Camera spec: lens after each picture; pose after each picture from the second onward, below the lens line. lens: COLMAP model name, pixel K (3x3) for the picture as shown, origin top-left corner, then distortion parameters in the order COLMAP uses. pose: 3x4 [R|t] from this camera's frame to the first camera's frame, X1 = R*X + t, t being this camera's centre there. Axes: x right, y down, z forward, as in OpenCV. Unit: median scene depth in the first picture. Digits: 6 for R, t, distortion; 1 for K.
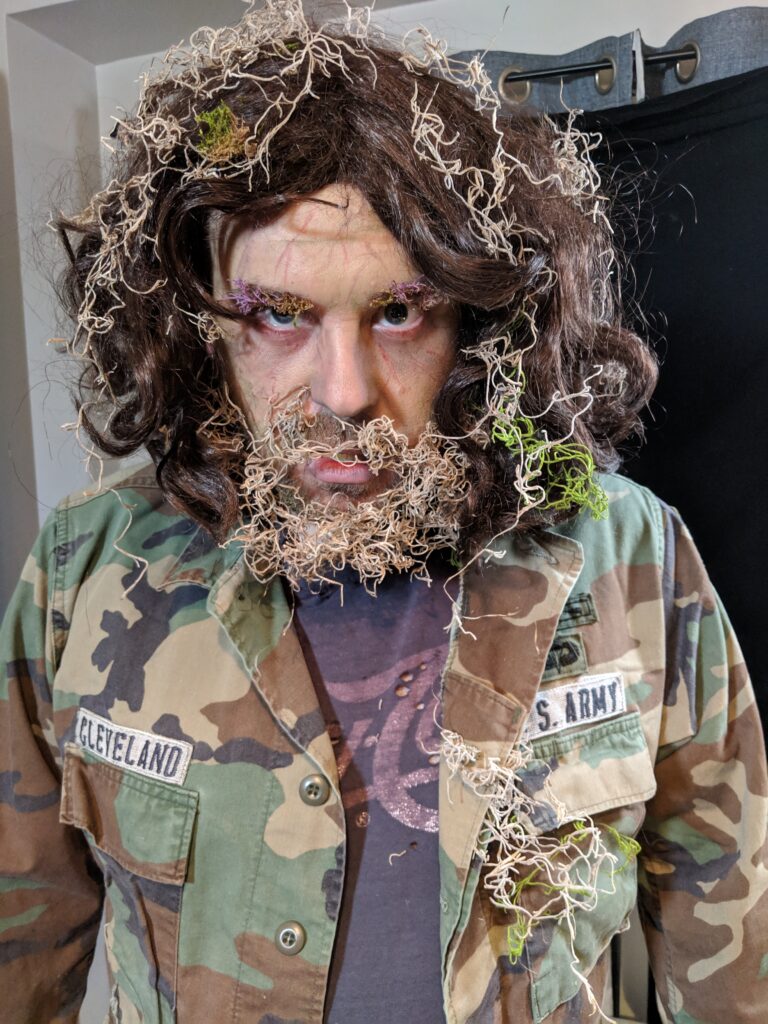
lens RADIAL K [[814.5, 0, 384.0], [0, 814.5, 512.0], [0, 0, 1]] dist [-0.000492, -0.003952]
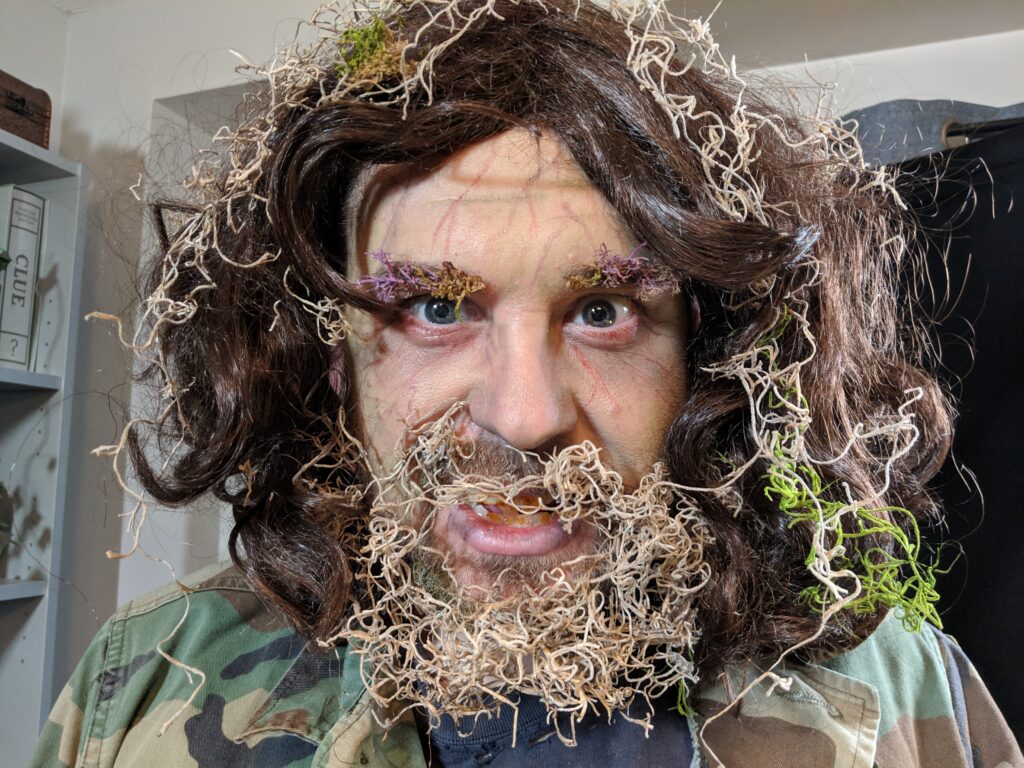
lens RADIAL K [[814.5, 0, 508.1], [0, 814.5, 391.7], [0, 0, 1]] dist [-0.000492, -0.003952]
pose [[0.999658, 0.015297, -0.021198, -0.049661], [-0.021448, 0.943539, -0.330565, 0.058003], [0.014944, 0.330907, 0.943545, 0.367718]]
